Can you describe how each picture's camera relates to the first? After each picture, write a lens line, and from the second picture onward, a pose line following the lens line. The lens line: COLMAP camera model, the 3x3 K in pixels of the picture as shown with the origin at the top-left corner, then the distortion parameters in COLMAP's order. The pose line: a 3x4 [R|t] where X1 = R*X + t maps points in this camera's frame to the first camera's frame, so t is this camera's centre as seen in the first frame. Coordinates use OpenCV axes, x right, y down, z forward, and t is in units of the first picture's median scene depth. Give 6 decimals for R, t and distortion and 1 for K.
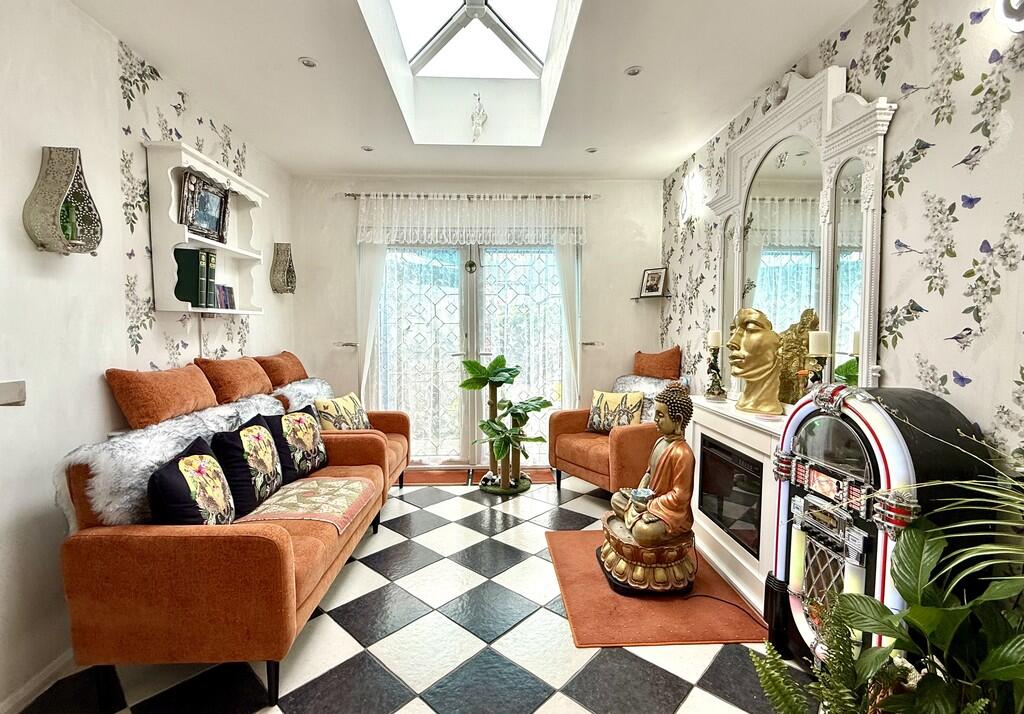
lens RADIAL K [[474.9, 0, 508.6], [0, 474.9, 349.3], [0, 0, 1]] dist [0.002424, -0.000195]
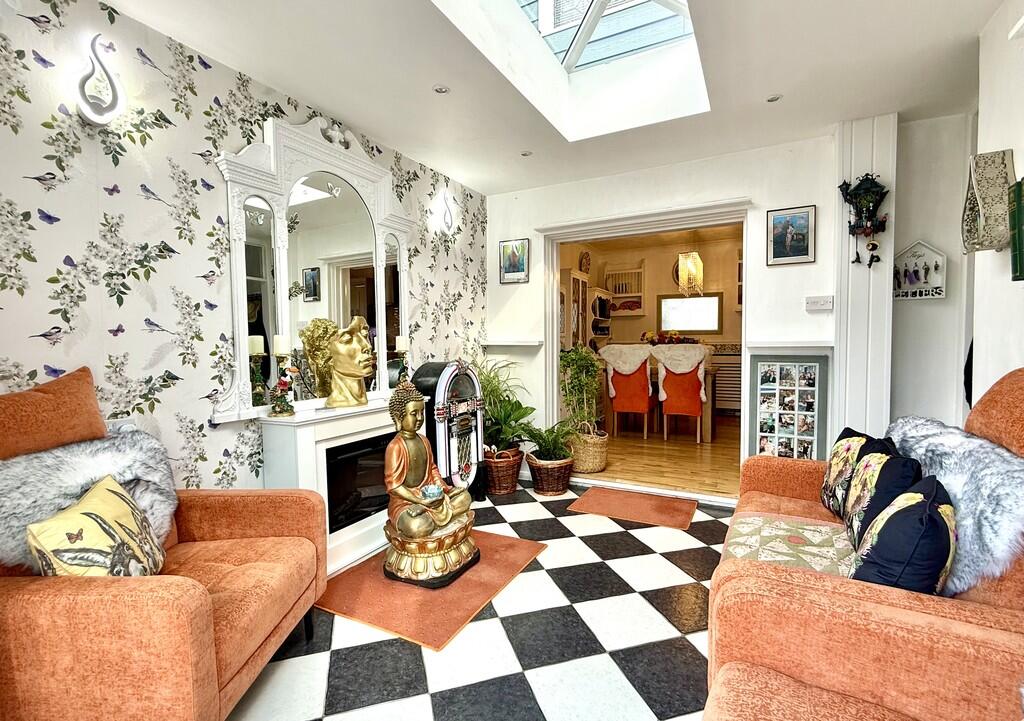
lens RADIAL K [[471.1, 0, 513.3], [0, 471.1, 361.3], [0, 0, 1]] dist [0.001609, 0.000230]
pose [[-0.866064, -0.009648, 0.499839, -0.490015], [0.034052, 0.996353, 0.078233, -0.066664], [-0.498771, 0.084775, -0.862578, 2.246944]]
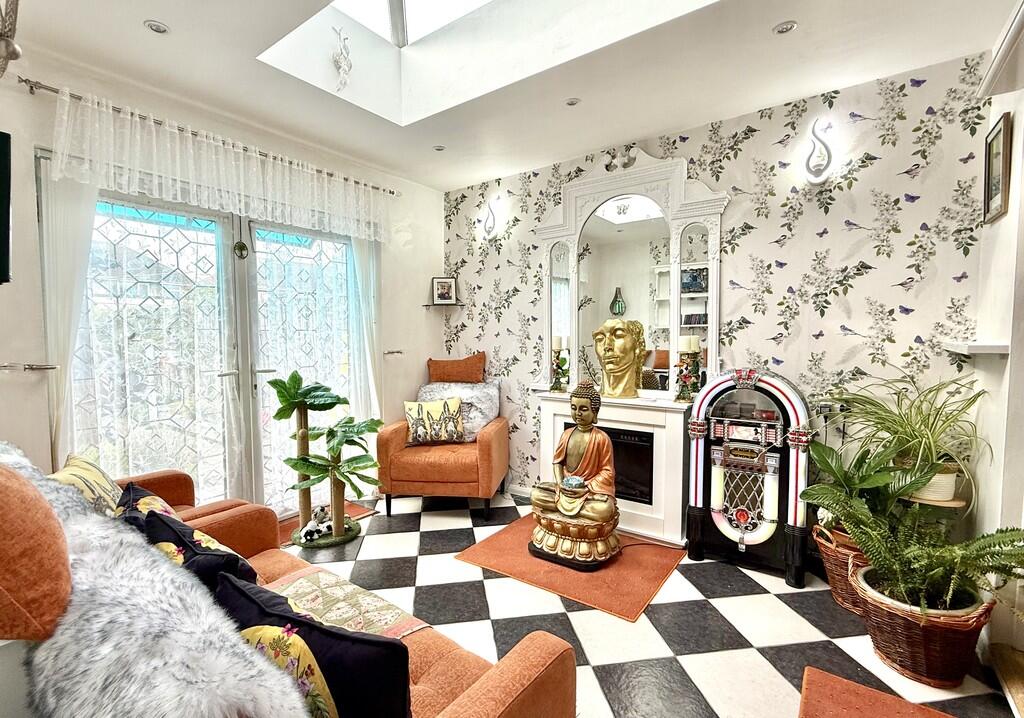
lens RADIAL K [[474.0, 0, 511.4], [0, 474.0, 360.3], [0, 0, 1]] dist [-0.002078, -0.000310]
pose [[0.618052, -0.044134, 0.784897, -0.856154], [0.040015, 0.998895, 0.024659, -0.020255], [-0.785118, 0.016167, 0.619135, 0.523484]]
